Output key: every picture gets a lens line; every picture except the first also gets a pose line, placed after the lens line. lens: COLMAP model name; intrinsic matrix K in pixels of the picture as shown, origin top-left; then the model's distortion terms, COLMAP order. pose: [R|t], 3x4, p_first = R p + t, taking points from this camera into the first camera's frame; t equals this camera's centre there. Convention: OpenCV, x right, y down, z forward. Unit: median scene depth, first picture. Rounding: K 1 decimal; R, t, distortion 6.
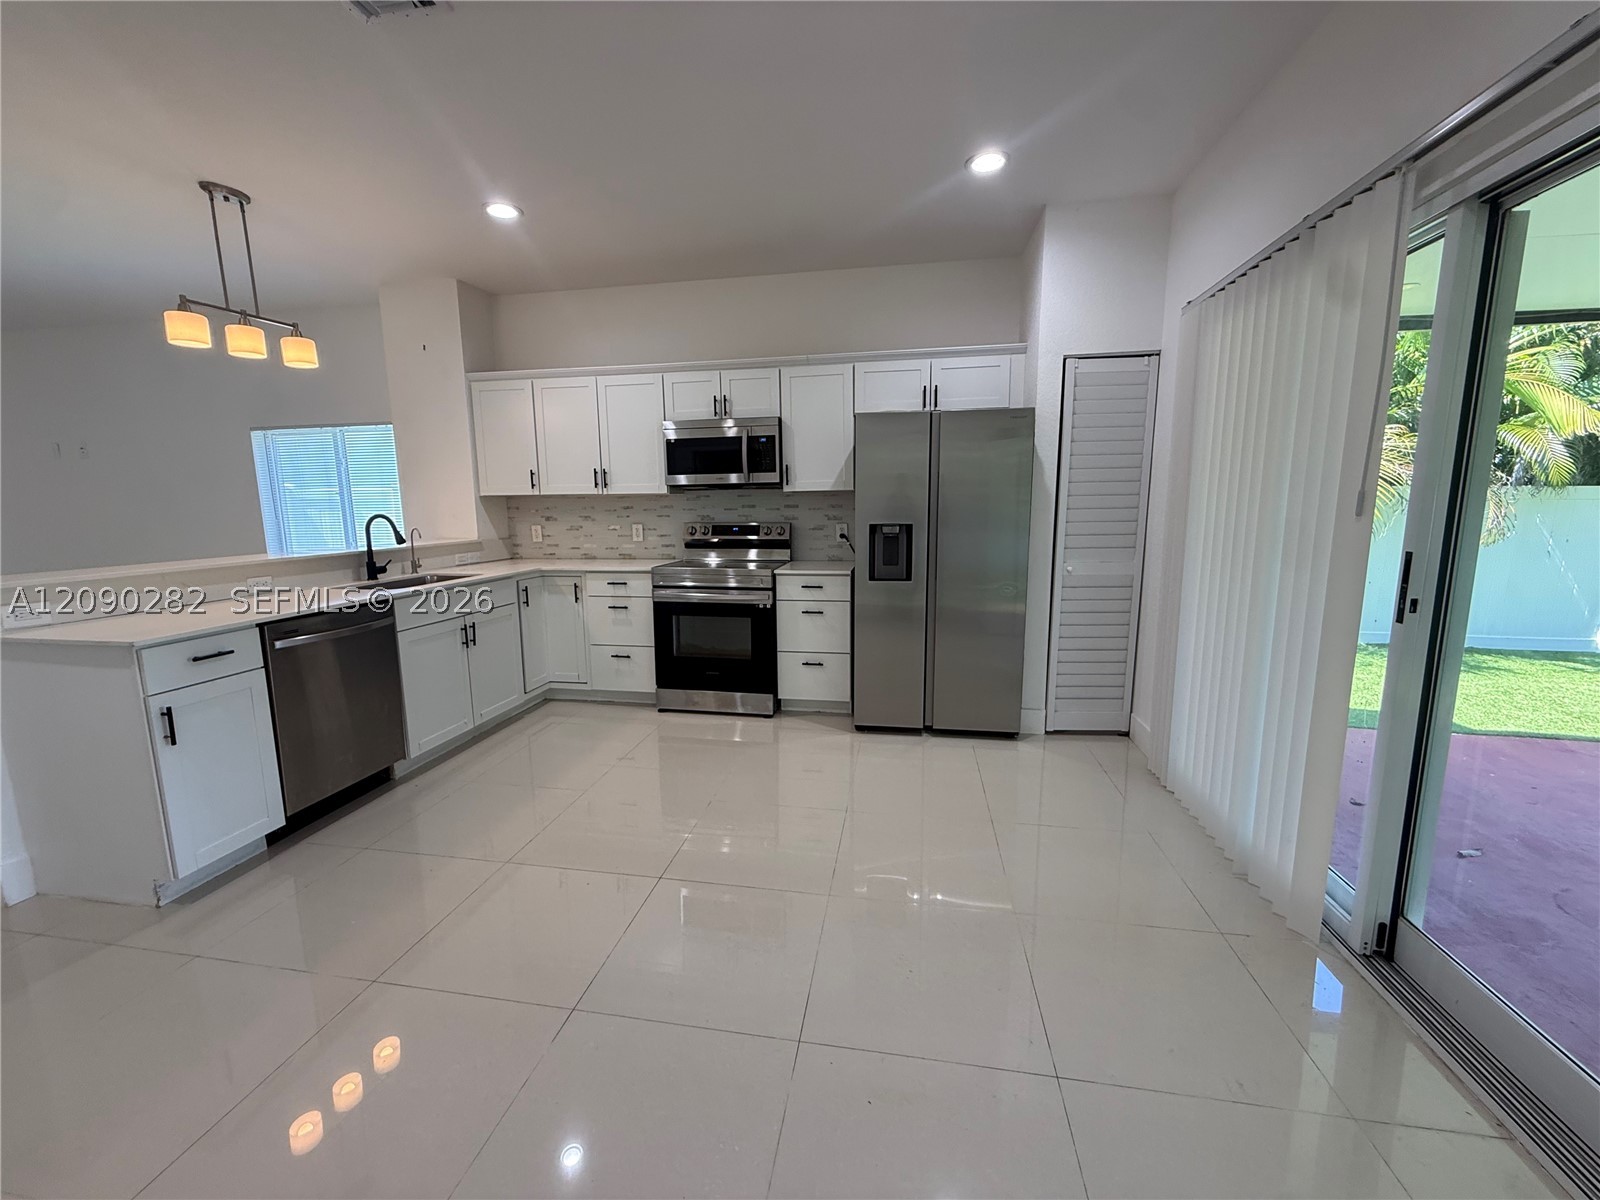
lens RADIAL K [[640.4, 0, 795.5], [0, 640.4, 599.9], [0, 0, 1]] dist [-0.000163, 0.000036]
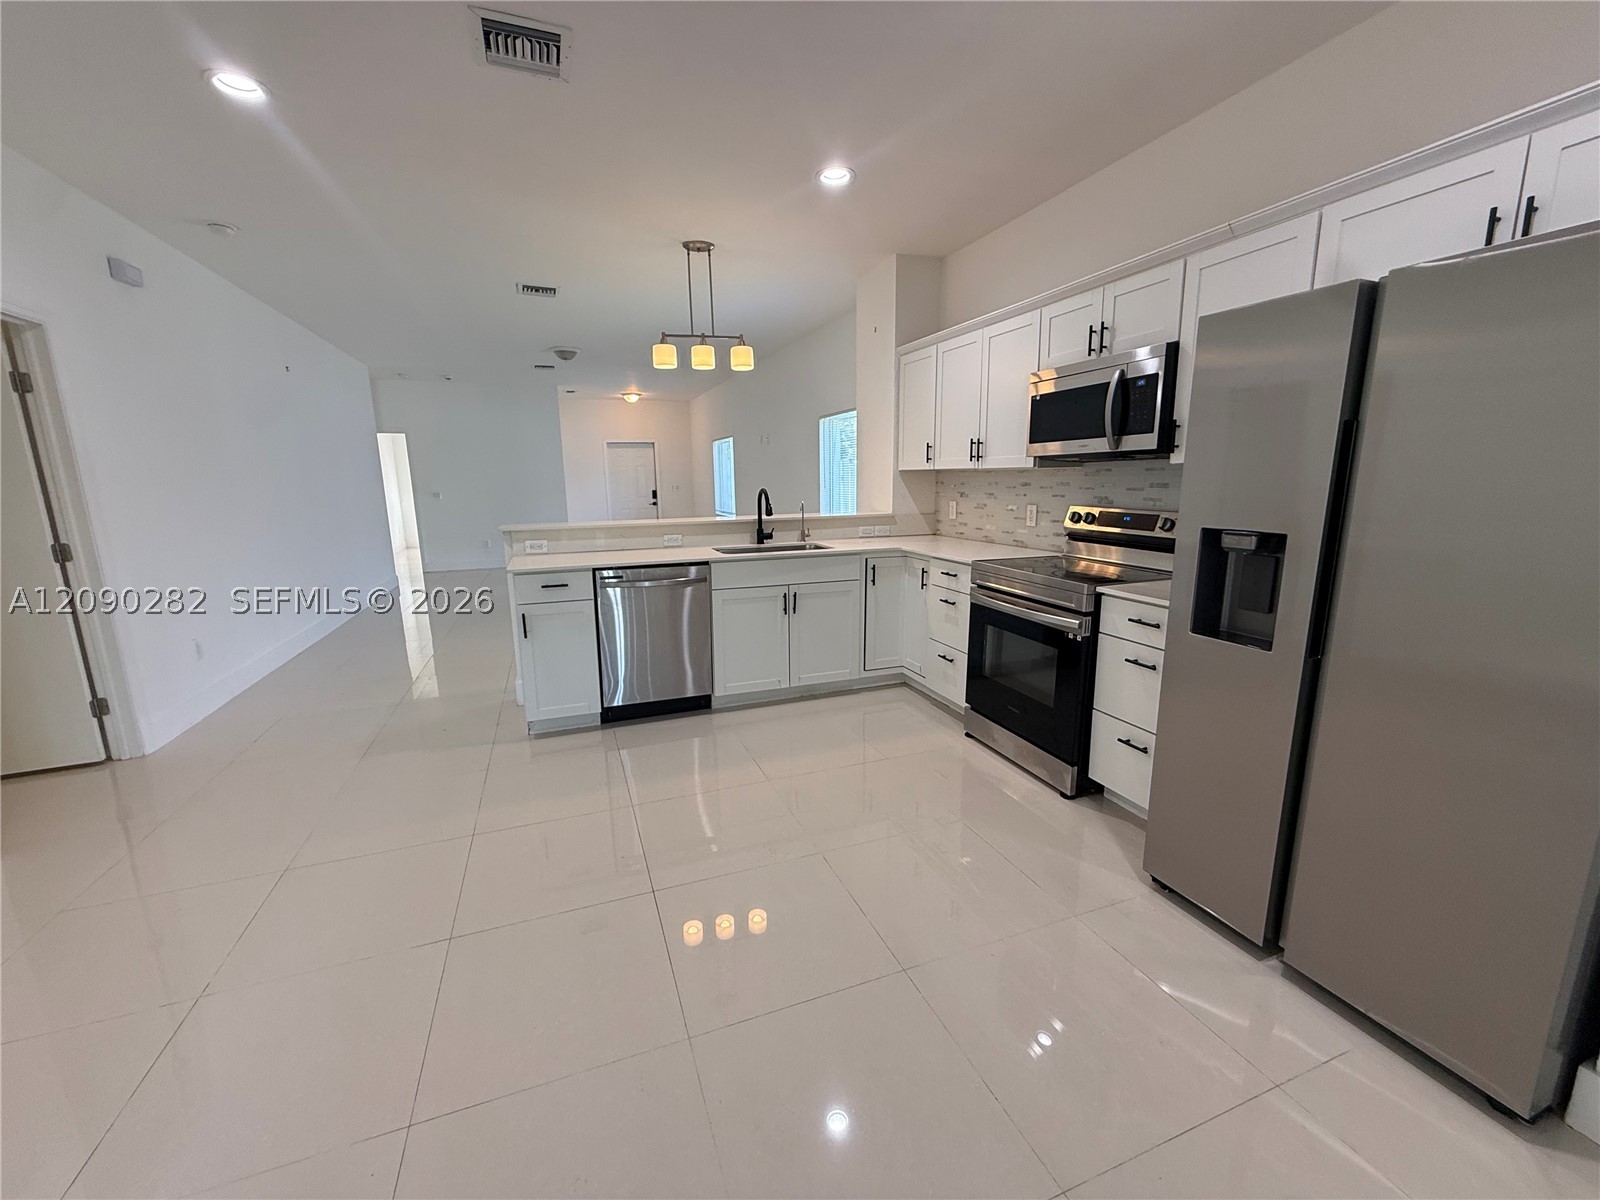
lens RADIAL K [[640.4, 0, 795.5], [0, 640.4, 599.9], [0, 0, 1]] dist [-0.000163, 0.000036]
pose [[0.508760, 0.168535, -0.844251, 0.360875], [-0.122989, 0.984821, 0.122481, -0.074605], [0.852078, 0.041520, 0.521765, 0.393015]]
